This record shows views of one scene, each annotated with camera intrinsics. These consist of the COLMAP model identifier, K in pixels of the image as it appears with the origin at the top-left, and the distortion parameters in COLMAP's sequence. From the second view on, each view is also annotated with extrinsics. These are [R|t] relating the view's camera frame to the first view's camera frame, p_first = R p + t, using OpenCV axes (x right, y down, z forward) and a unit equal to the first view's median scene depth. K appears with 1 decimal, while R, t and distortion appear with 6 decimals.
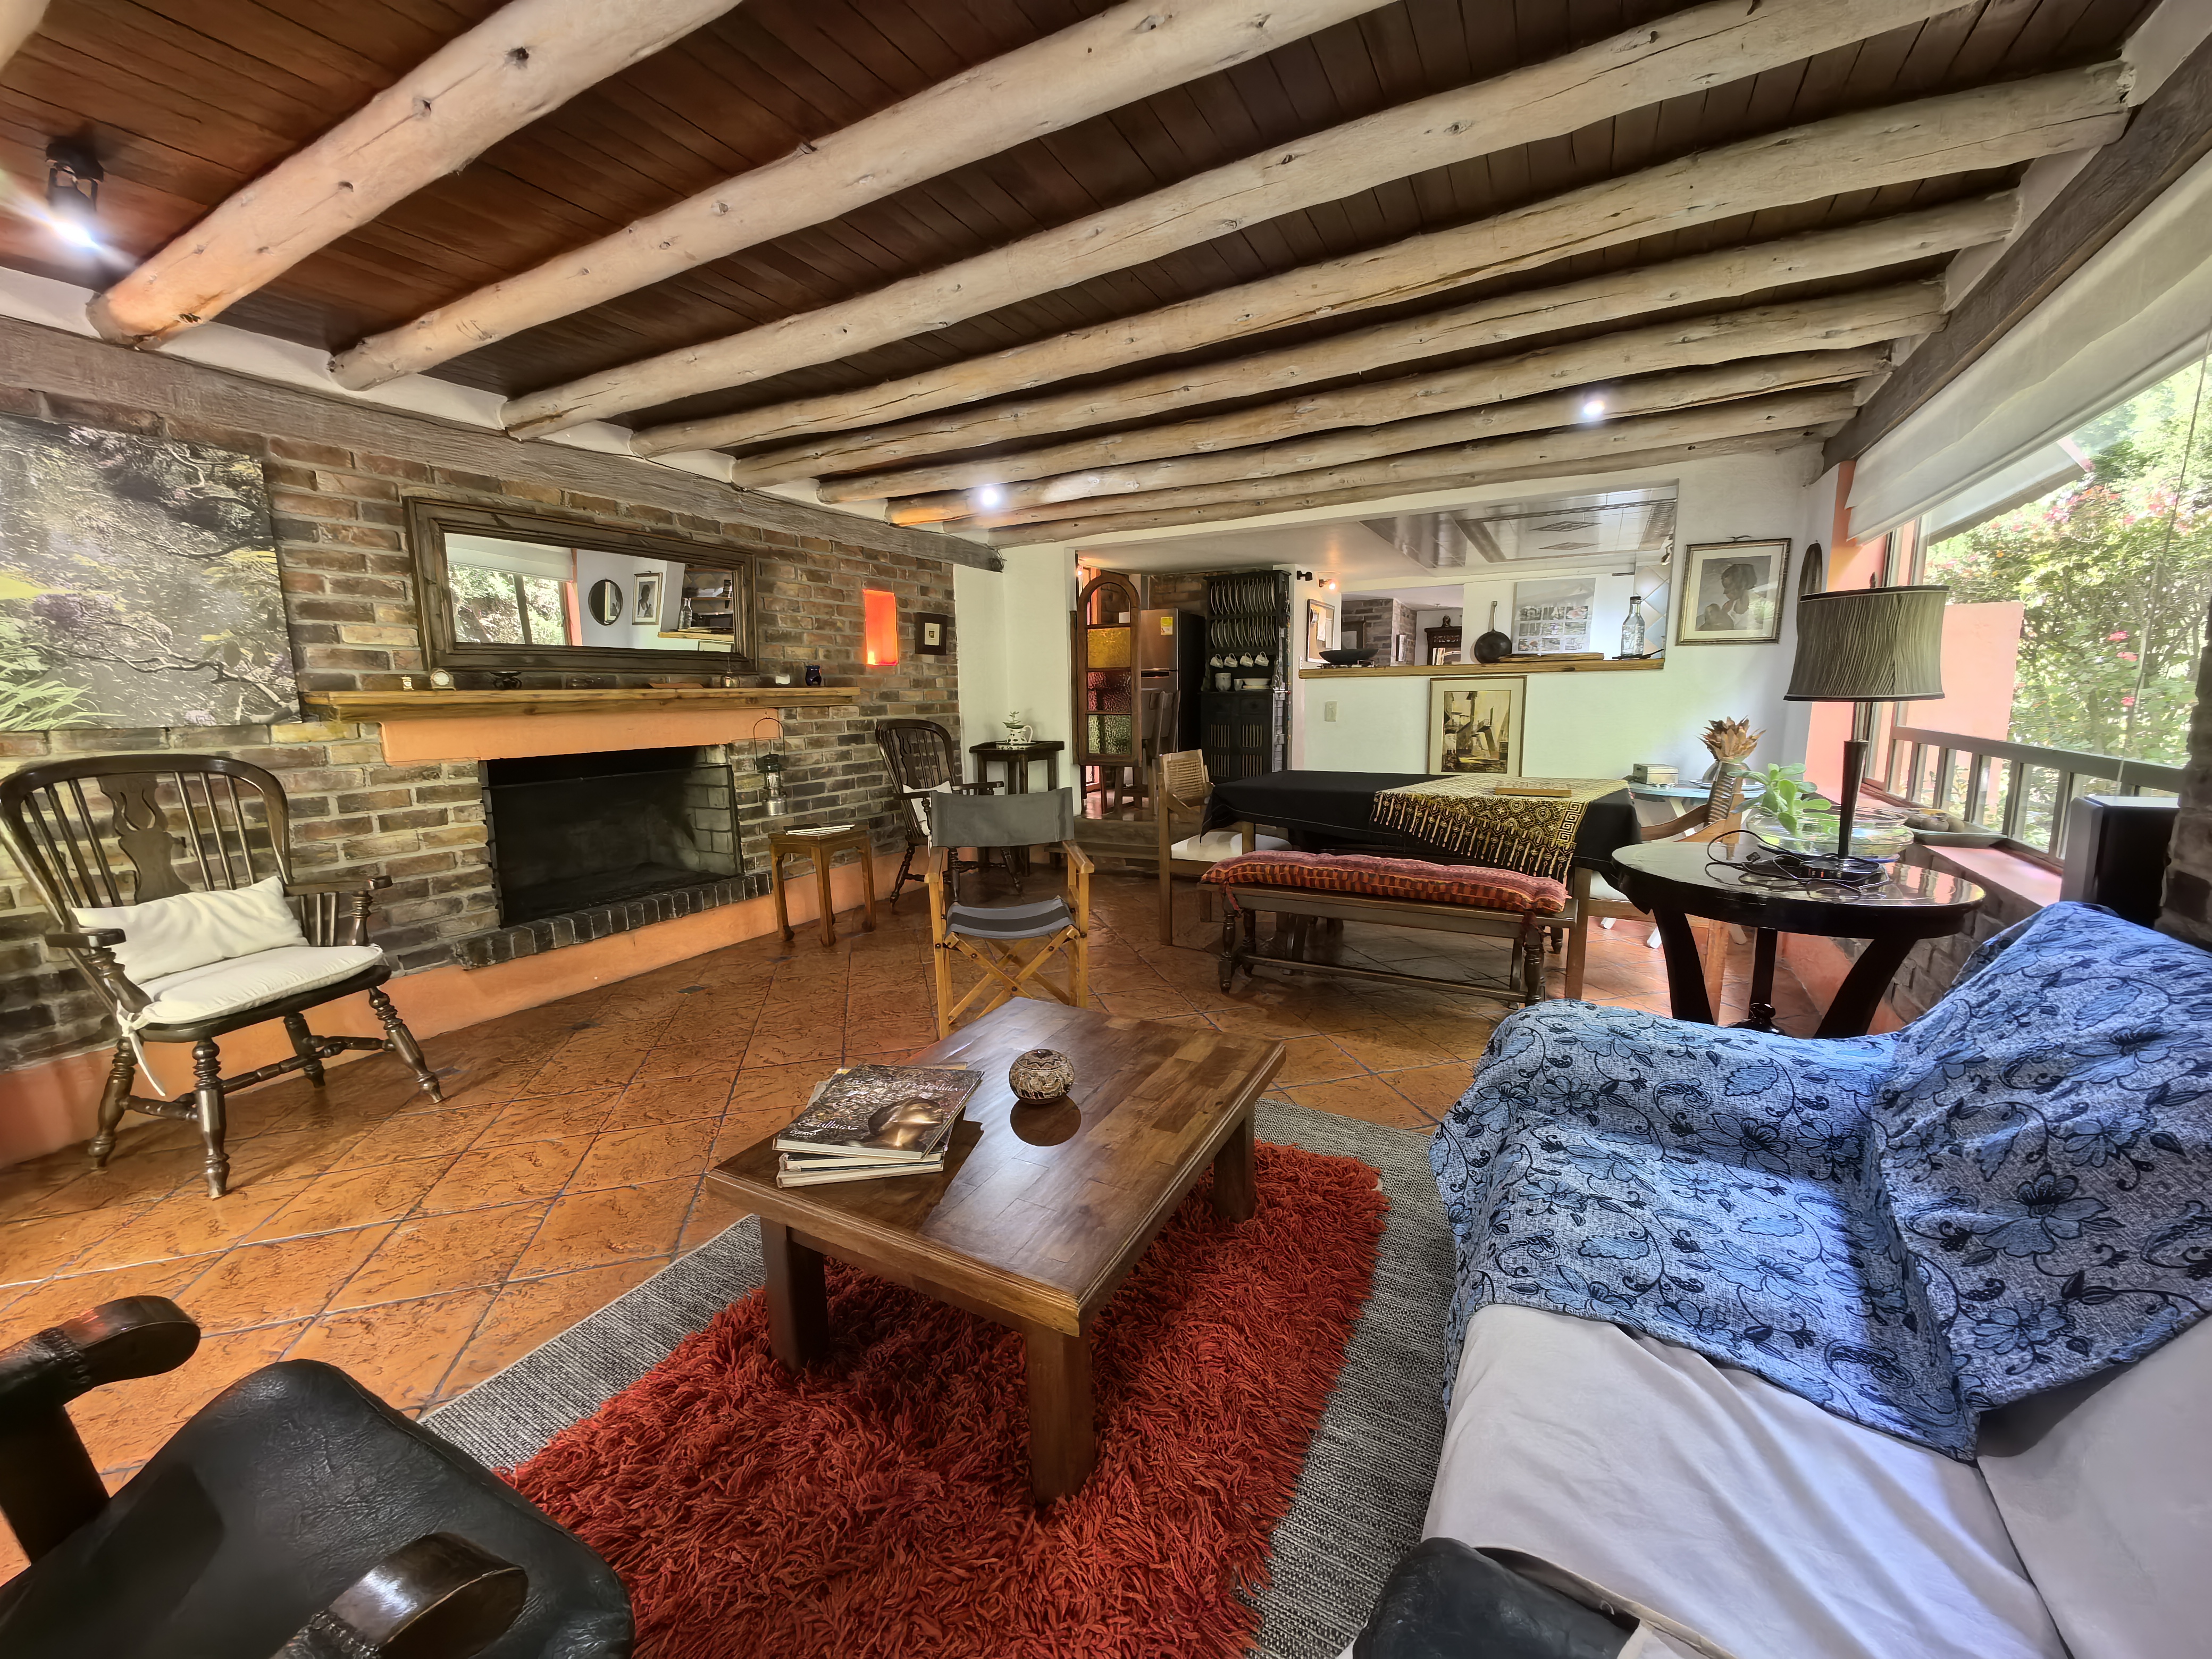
lens RADIAL K [[850.3, 0, 1106.8], [0, 850.3, 827.1], [0, 0, 1]] dist [0.001060, 0.000187]
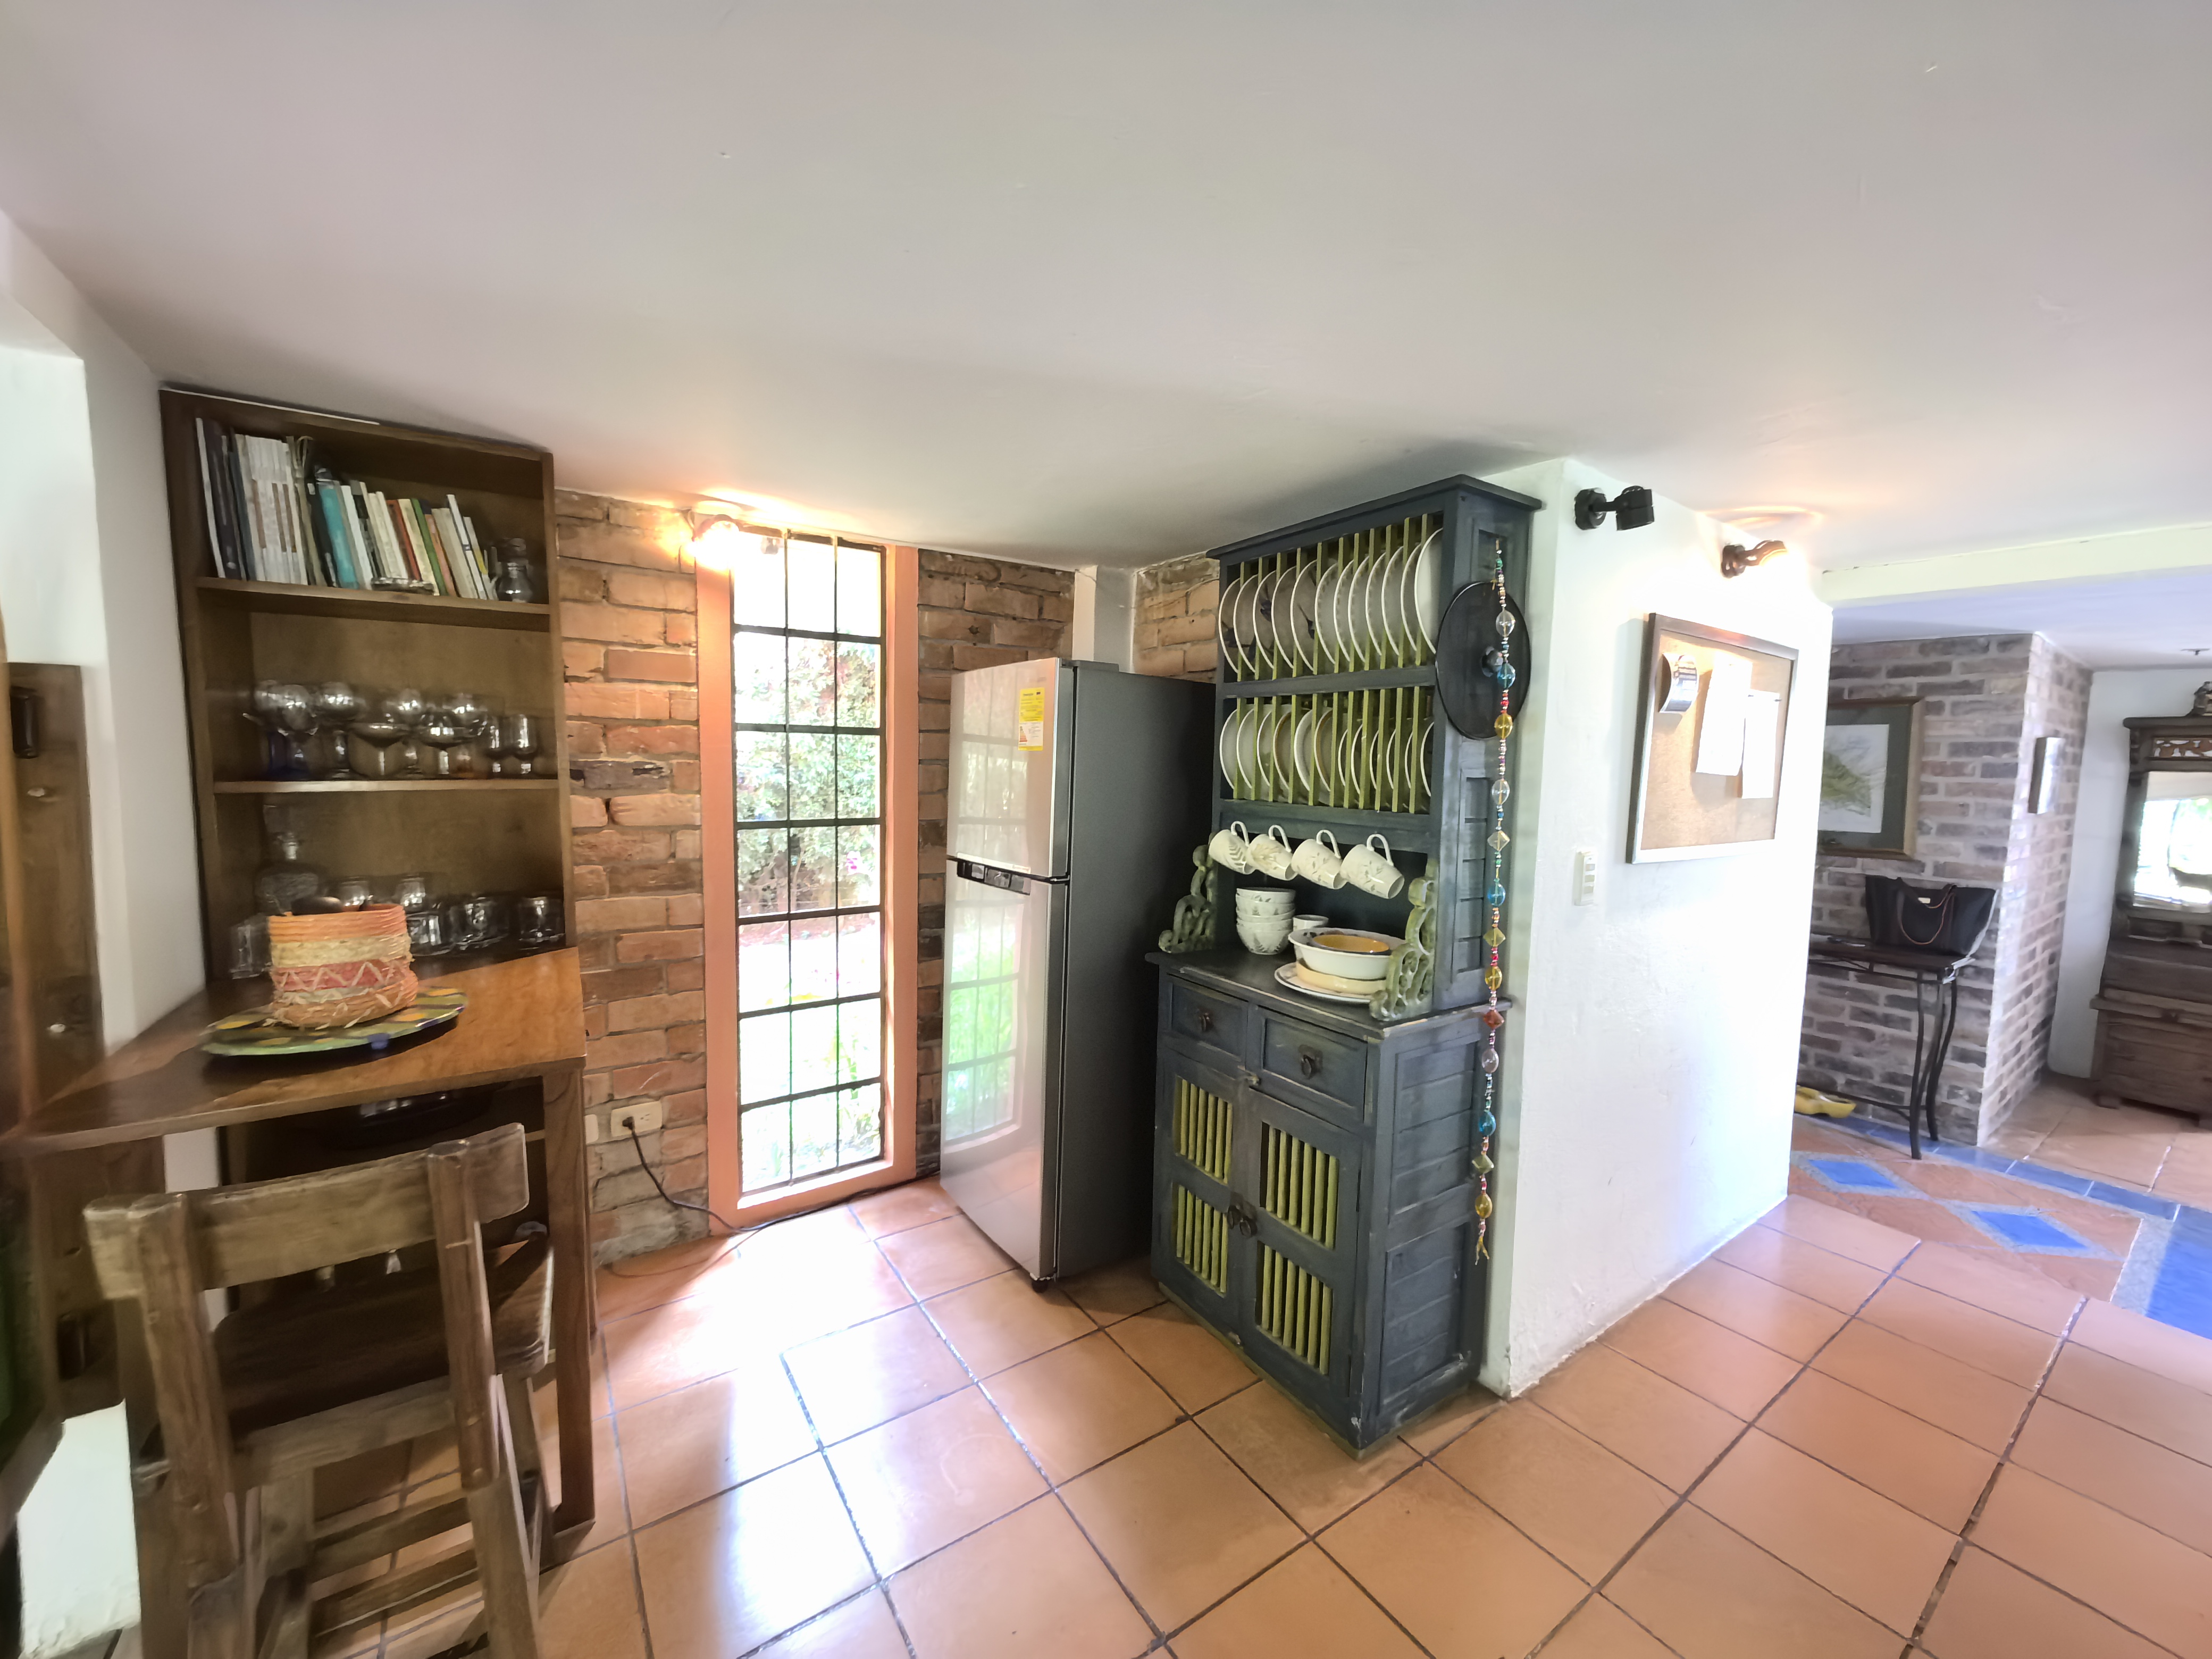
lens RADIAL K [[850.3, 0, 1116.0], [0, 850.3, 833.4], [0, 0, 1]] dist [0.001060, 0.000187]
pose [[0.901398, 0.071359, -0.427072, 0.459303], [-0.102428, 0.993473, -0.050190, -0.393095], [0.420703, 0.088985, 0.902824, 1.588941]]
